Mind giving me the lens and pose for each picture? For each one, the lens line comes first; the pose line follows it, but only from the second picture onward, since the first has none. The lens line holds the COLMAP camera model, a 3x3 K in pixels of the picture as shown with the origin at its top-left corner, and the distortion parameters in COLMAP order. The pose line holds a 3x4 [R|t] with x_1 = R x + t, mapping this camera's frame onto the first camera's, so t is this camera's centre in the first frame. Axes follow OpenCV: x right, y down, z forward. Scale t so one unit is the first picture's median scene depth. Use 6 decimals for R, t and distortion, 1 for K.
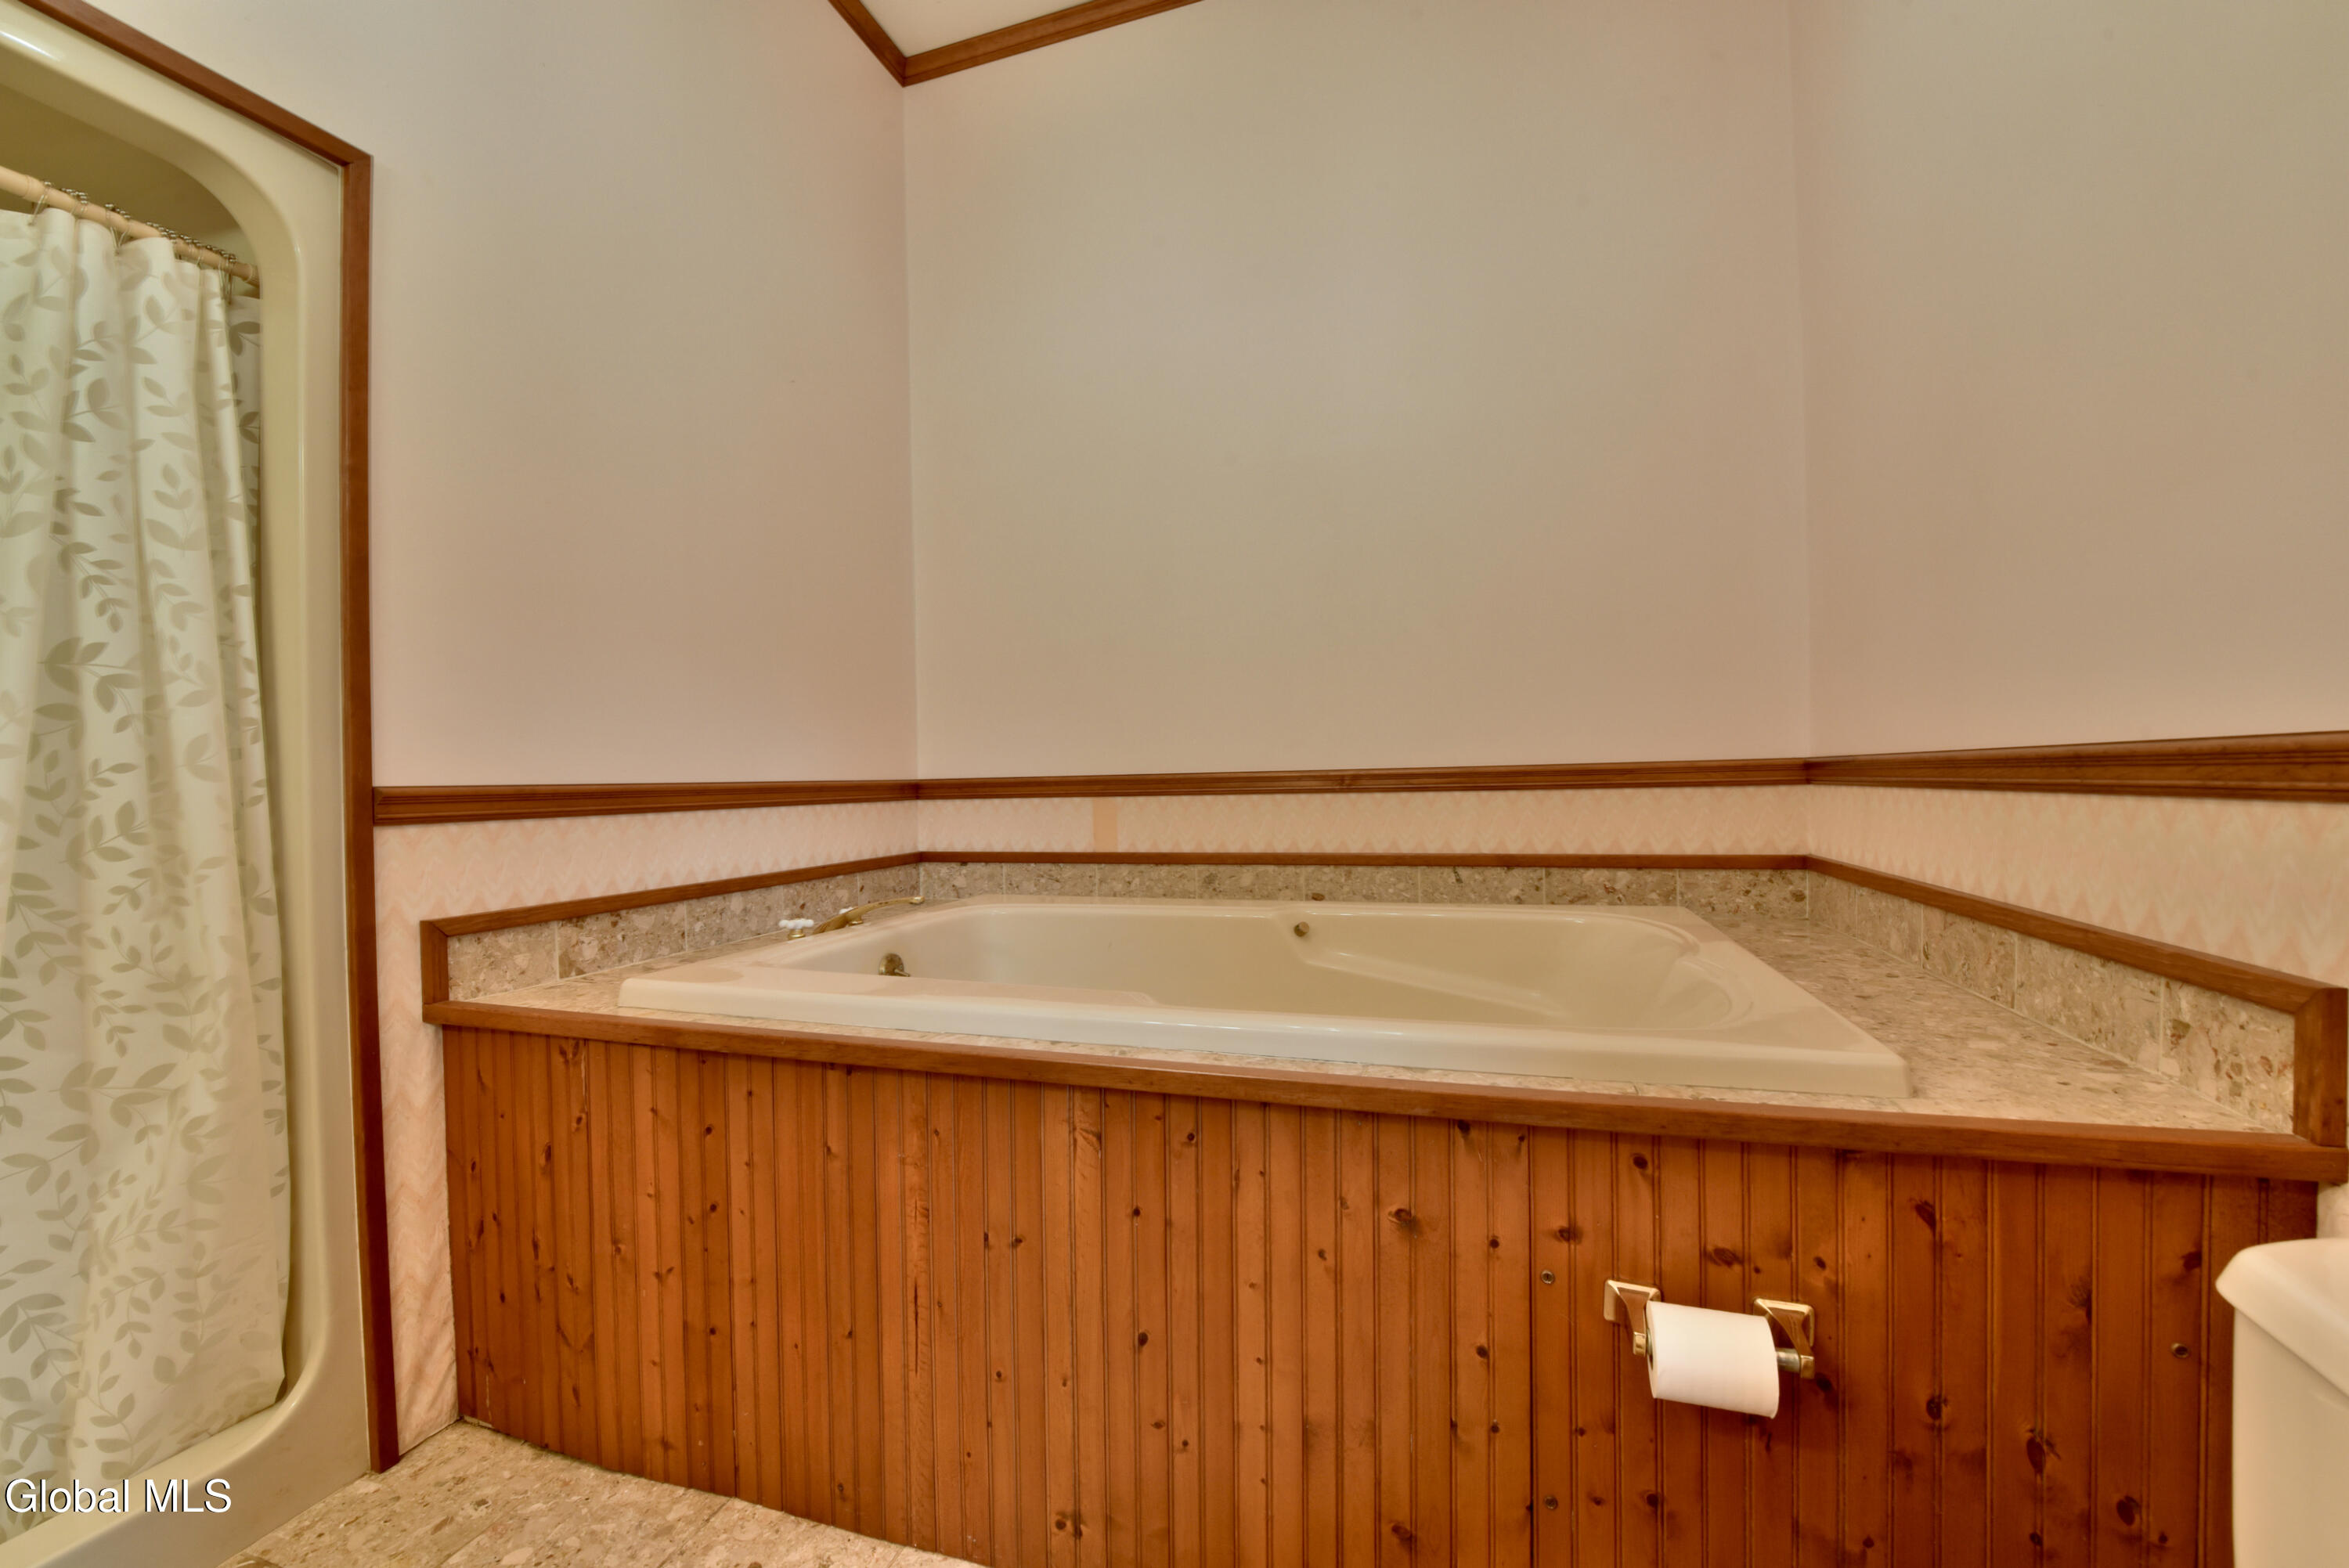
lens RADIAL K [[957.7, 0, 1168.8], [0, 957.7, 785.4], [0, 0, 1]] dist [-0.022153, -0.000314]
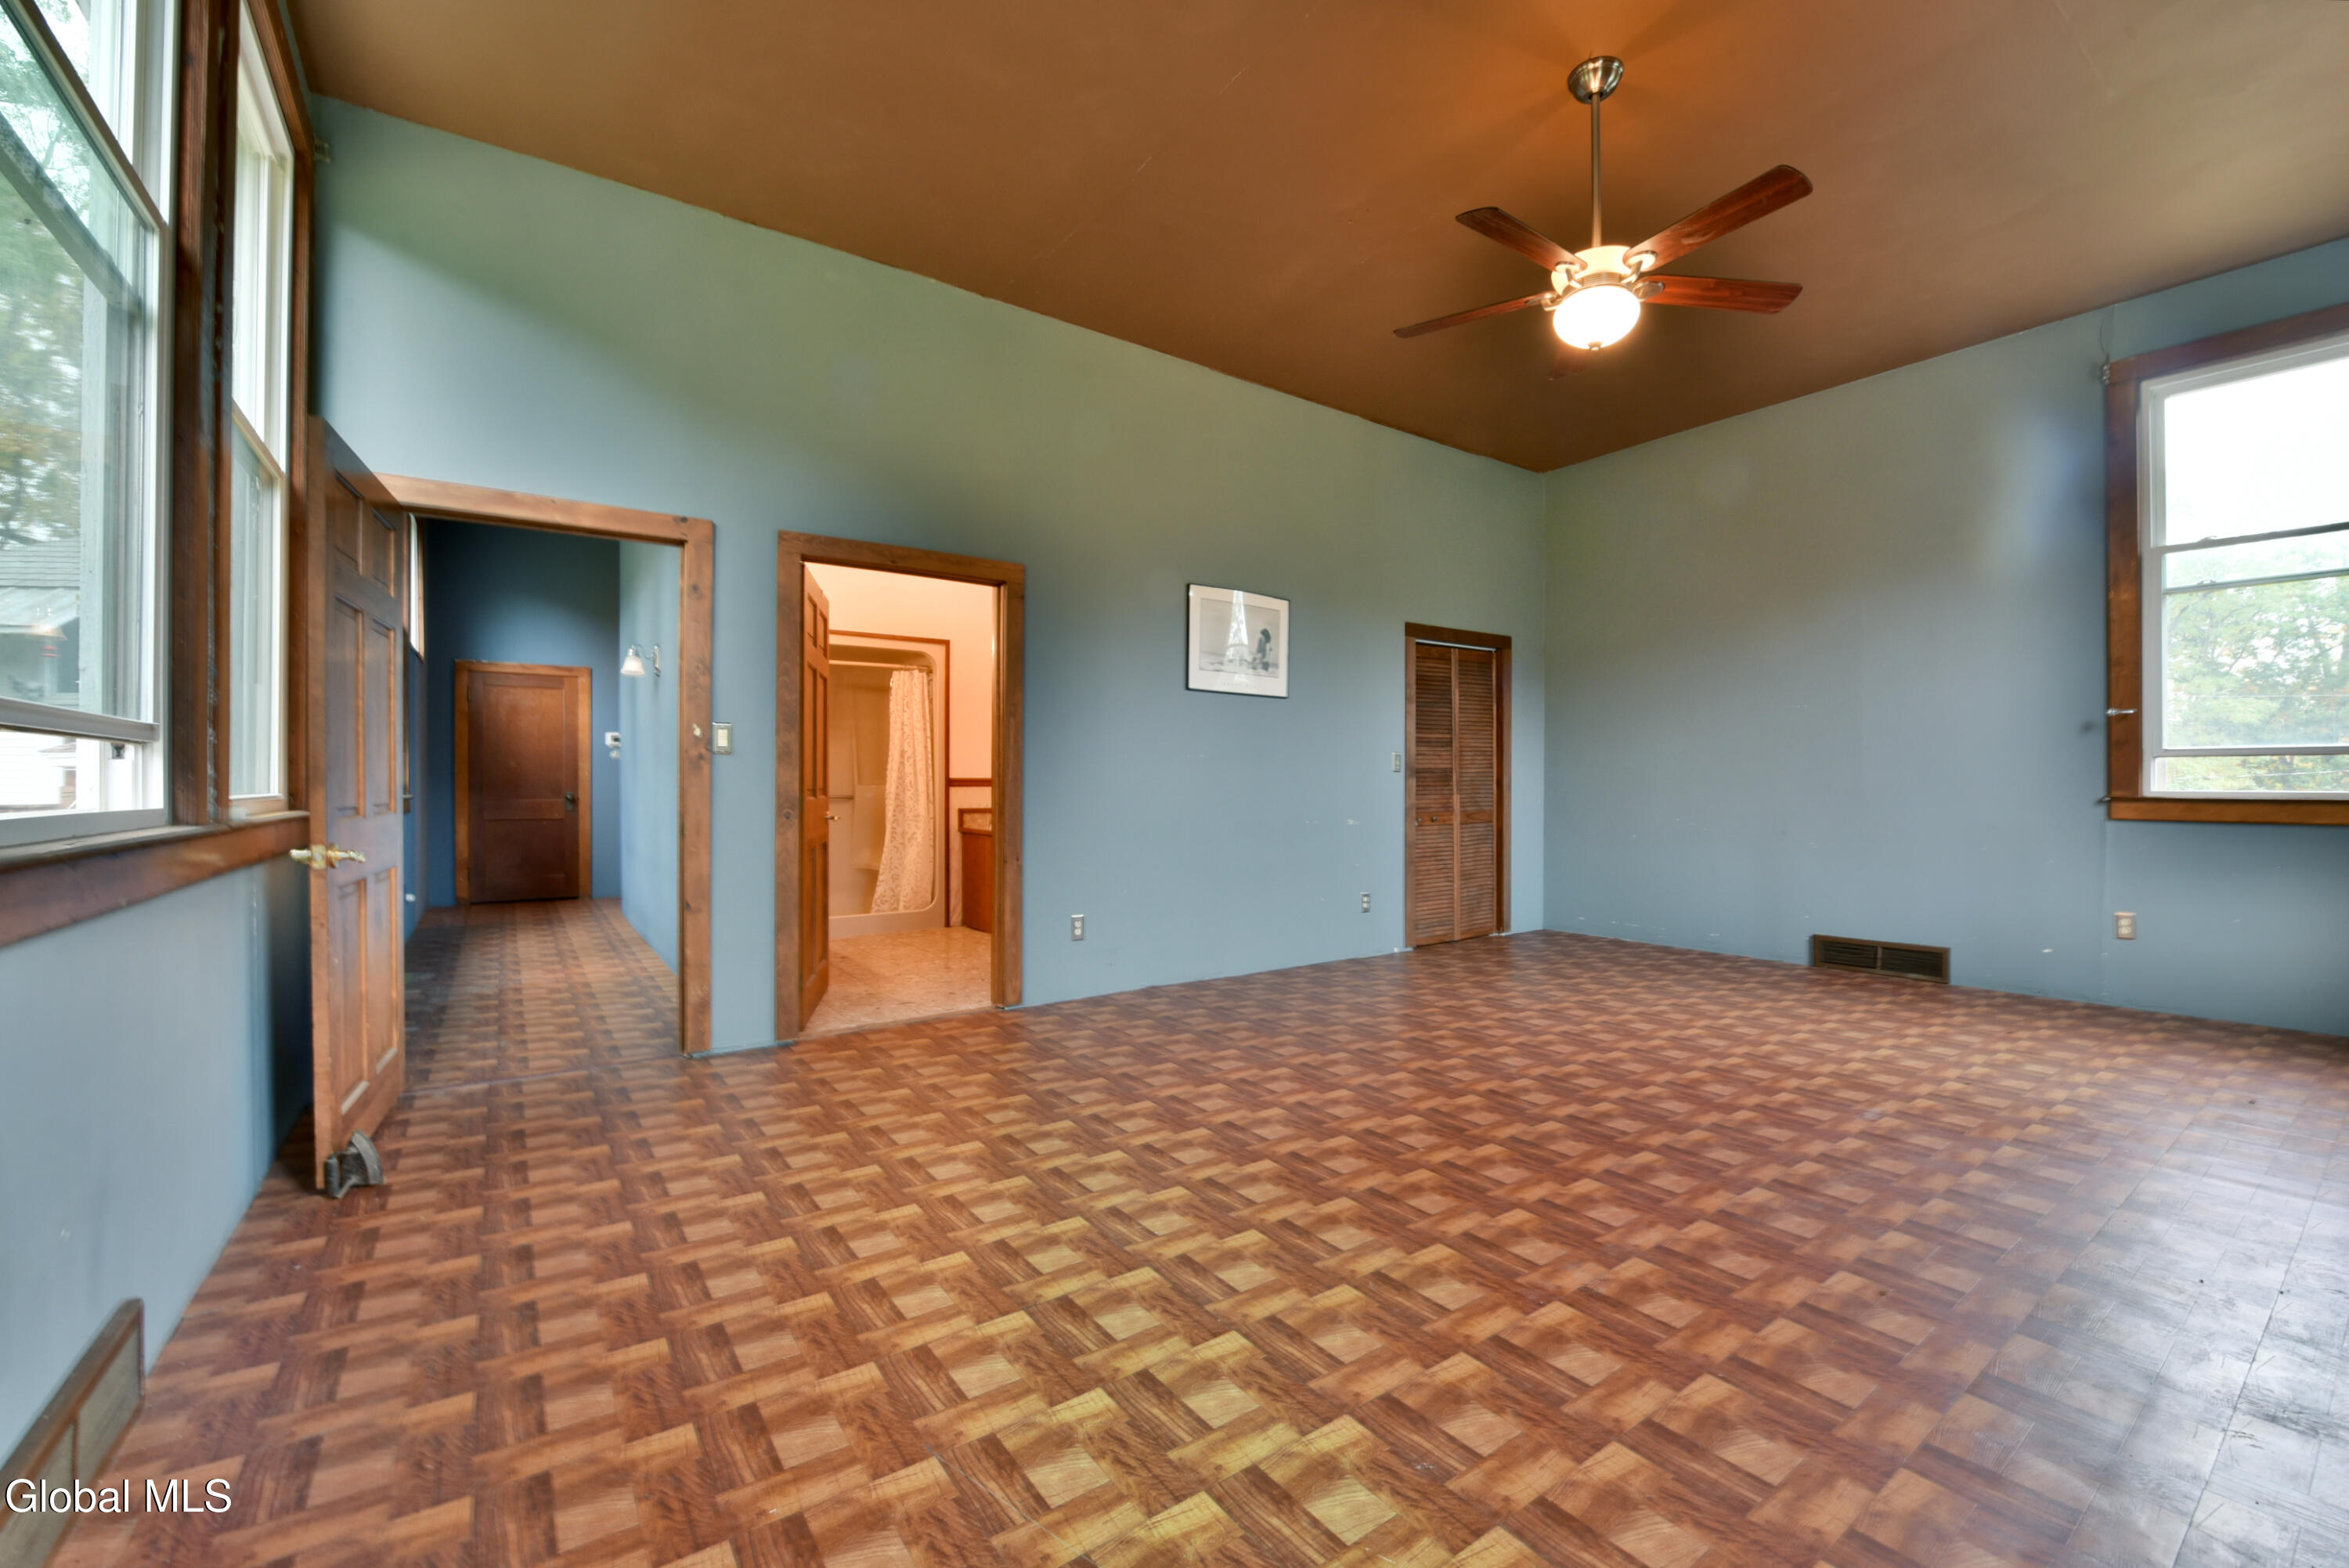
lens RADIAL K [[957.7, 0, 1174.5], [0, 957.7, 785.6], [0, 0, 1]] dist [-0.022153, -0.000314]
pose [[0.811184, 0.020853, -0.584419, 2.796706], [-0.018157, 0.999780, 0.010471, -0.029598], [0.584509, 0.002117, 0.811384, -2.163410]]
